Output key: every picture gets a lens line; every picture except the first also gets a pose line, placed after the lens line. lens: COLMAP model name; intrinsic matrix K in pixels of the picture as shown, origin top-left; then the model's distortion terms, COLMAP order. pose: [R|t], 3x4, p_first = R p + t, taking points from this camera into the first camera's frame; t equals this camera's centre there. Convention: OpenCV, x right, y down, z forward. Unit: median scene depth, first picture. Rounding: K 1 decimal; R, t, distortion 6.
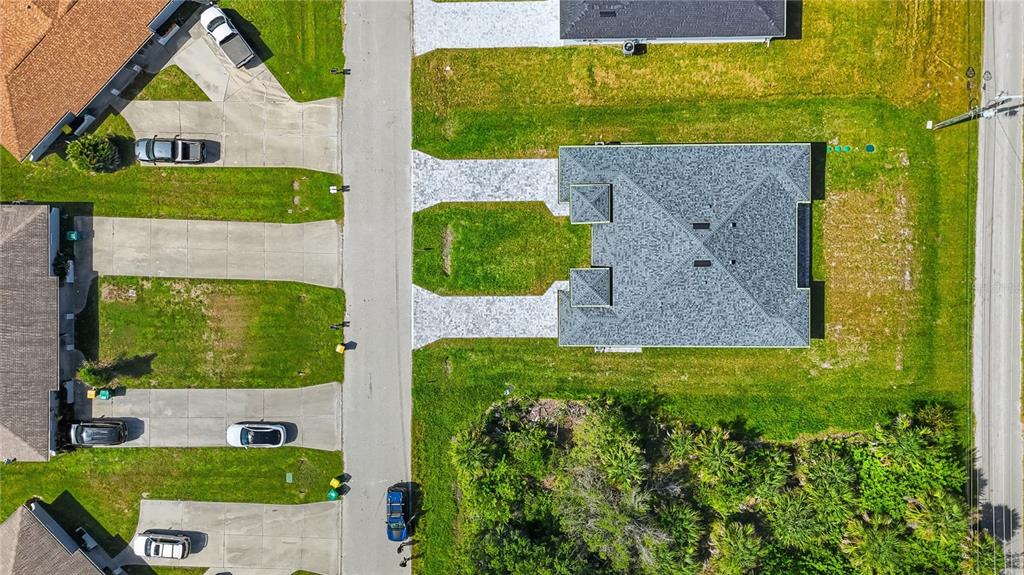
lens RADIAL K [[749.9, 0, 512.0], [0, 749.9, 287.5], [0, 0, 1]] dist [-0.002586, -0.002774]
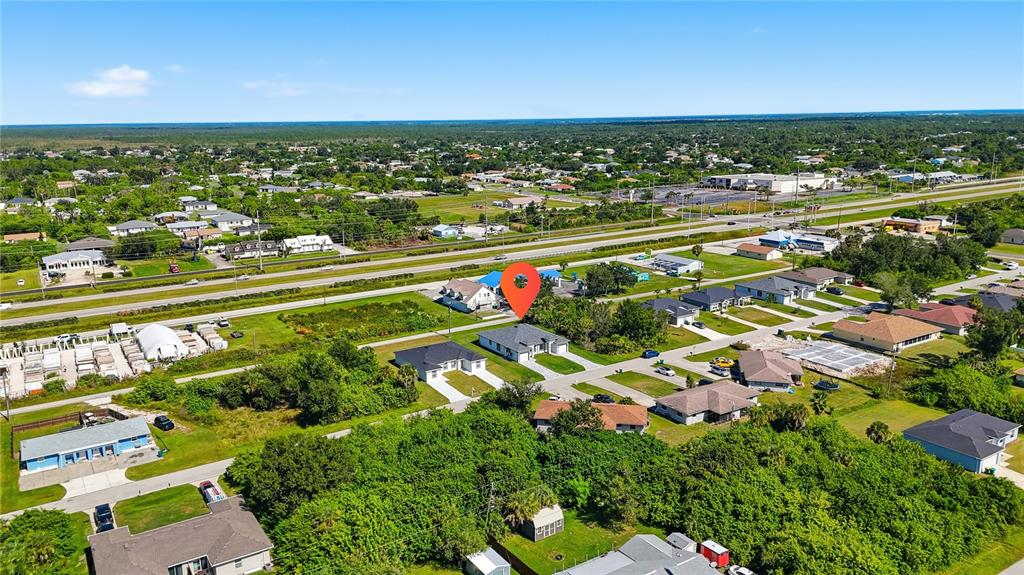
lens RADIAL K [[749.9, 0, 512.0], [0, 749.9, 287.5], [0, 0, 1]] dist [-0.002586, -0.002774]
pose [[-0.544754, -0.171608, 0.820849, -2.218284], [0.836953, -0.172500, 0.519378, -1.626826], [0.052467, 0.969946, 0.237598, 0.032209]]
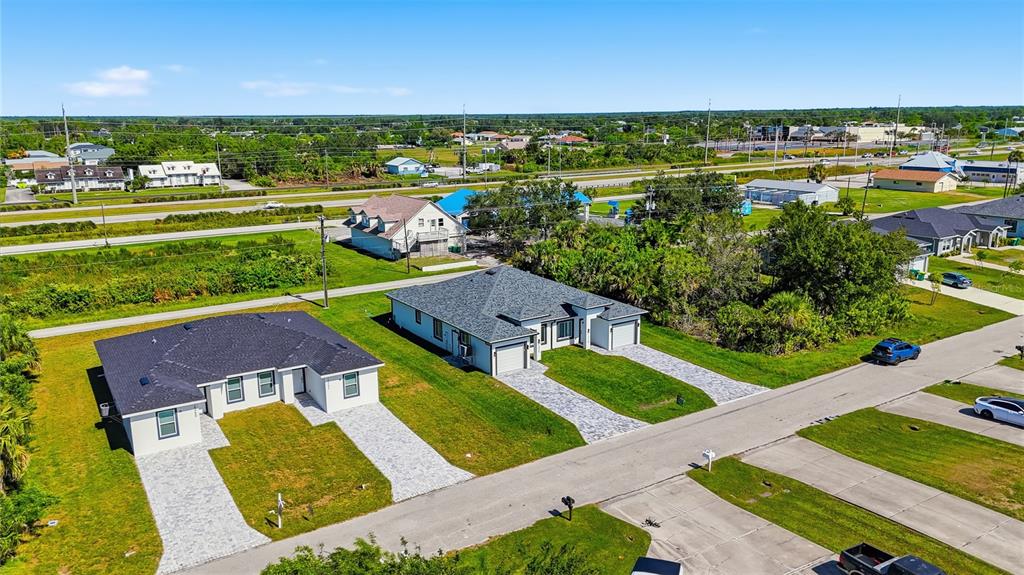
lens RADIAL K [[749.9, 0, 512.0], [0, 749.9, 287.5], [0, 0, 1]] dist [-0.002586, -0.002774]
pose [[-0.543098, -0.178072, 0.820570, -0.659115], [0.838277, -0.171234, 0.517659, -0.593779], [0.048329, 0.969004, 0.242270, 0.672155]]
